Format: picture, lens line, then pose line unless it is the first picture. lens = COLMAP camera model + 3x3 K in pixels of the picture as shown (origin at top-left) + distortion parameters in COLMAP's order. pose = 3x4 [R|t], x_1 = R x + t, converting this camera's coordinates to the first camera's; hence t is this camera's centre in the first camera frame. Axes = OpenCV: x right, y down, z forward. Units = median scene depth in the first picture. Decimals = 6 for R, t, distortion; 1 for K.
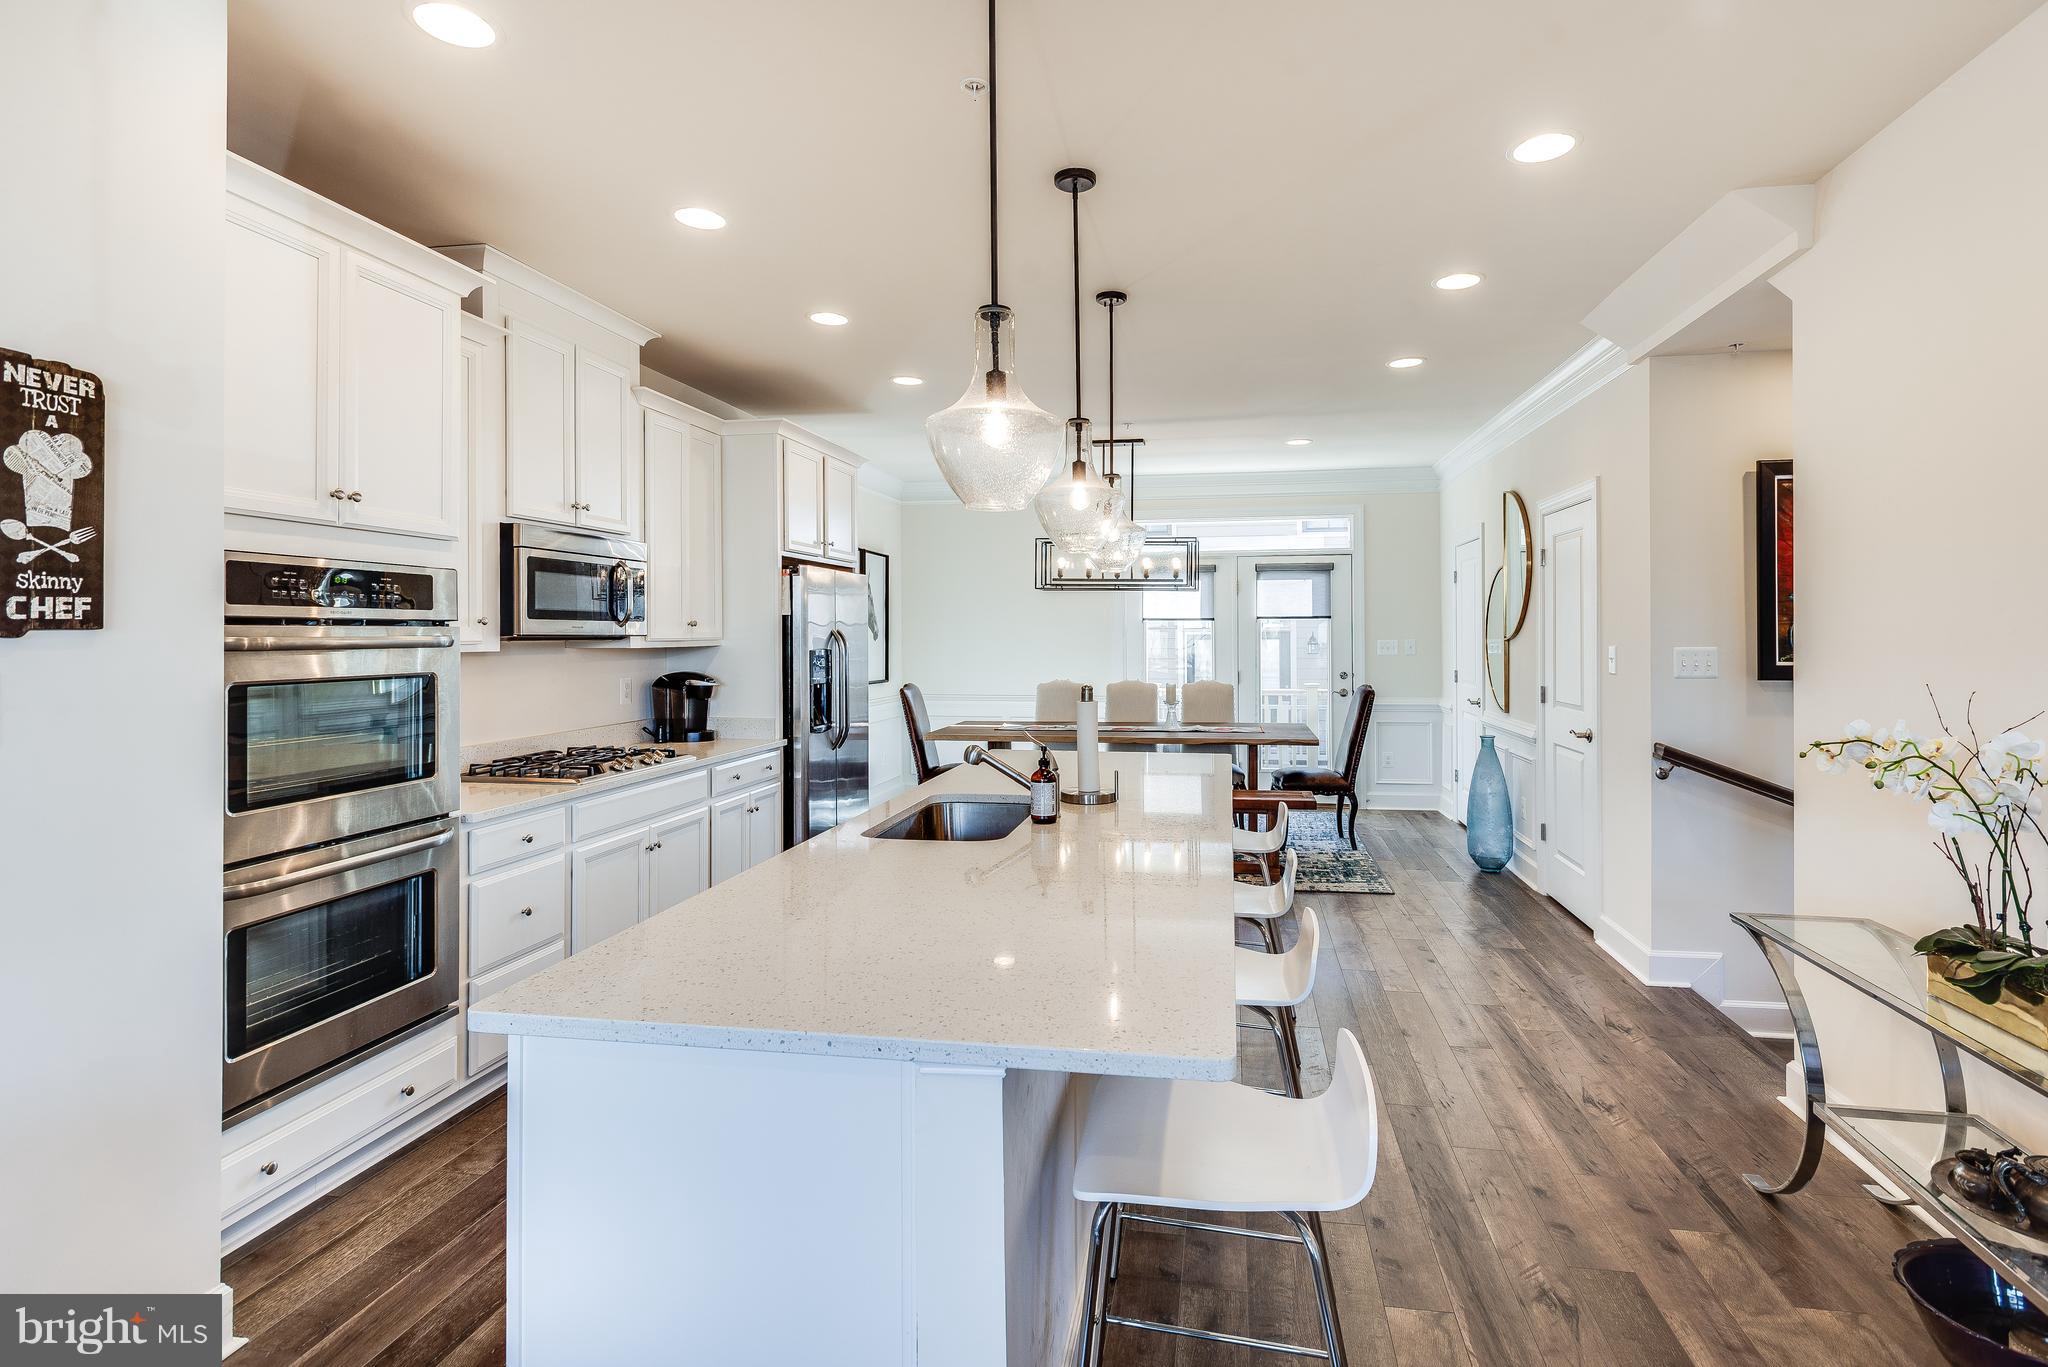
lens RADIAL K [[970.4, 0, 1085.1], [0, 970.4, 639.0], [0, 0, 1]] dist [0.011119, -0.003176]
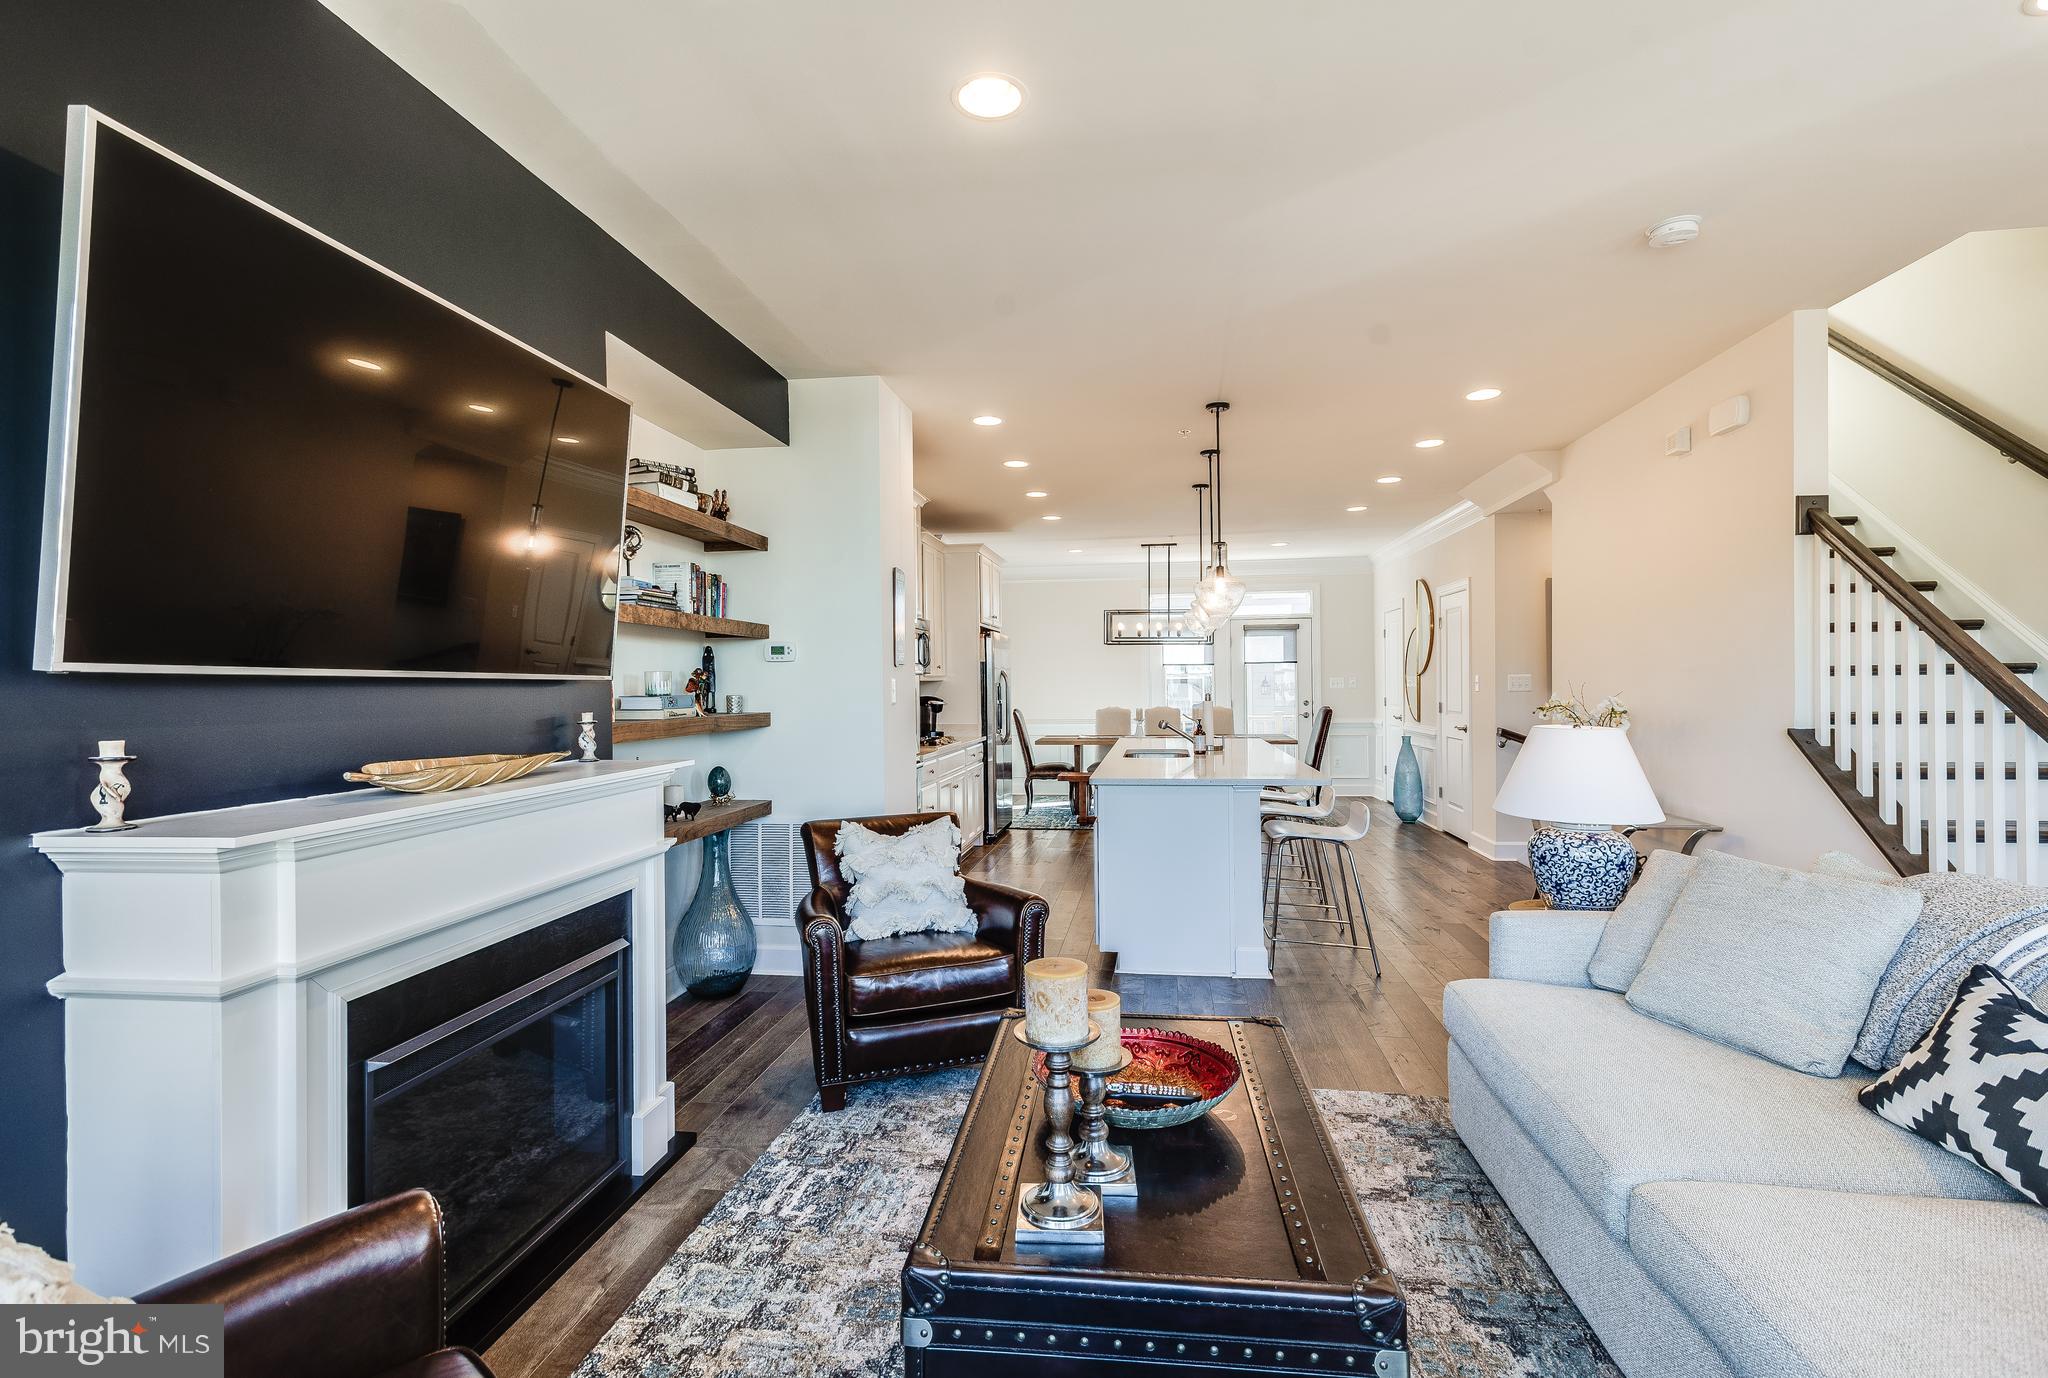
lens RADIAL K [[887.6, 0, 1035.1], [0, 887.6, 690.5], [0, 0, 1]] dist [0.005359, 0.000396]
pose [[0.999960, -0.007063, -0.005473, -0.179130], [0.007087, 0.999965, 0.004455, 0.015665], [0.005441, -0.004493, 0.999975, -0.442668]]
